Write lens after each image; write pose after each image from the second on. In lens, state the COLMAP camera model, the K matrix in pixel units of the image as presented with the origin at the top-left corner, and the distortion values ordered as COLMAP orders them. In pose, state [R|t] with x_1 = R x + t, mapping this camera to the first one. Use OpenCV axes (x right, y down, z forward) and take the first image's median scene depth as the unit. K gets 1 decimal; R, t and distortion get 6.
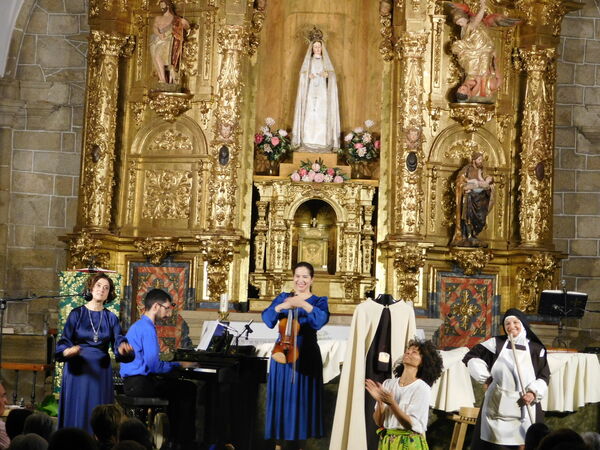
lens RADIAL K [[1733.7, 0, 299.6], [0, 1733.7, 225.3], [0, 0, 1]] dist [0.053747, 0.118112]
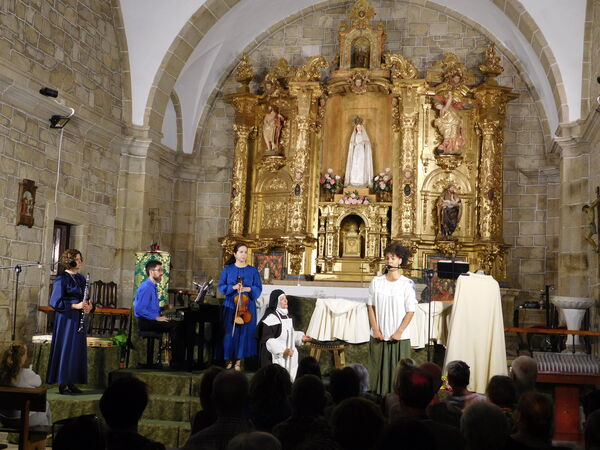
lens RADIAL K [[785.9, 0, 302.7], [0, 785.9, 226.2], [0, 0, 1]] dist [-0.006302, 0.024890]
pose [[0.974533, -0.023341, -0.223025, 0.131859], [0.016458, 0.999331, -0.032670, 0.020764], [0.223639, 0.028168, 0.974265, 0.234707]]
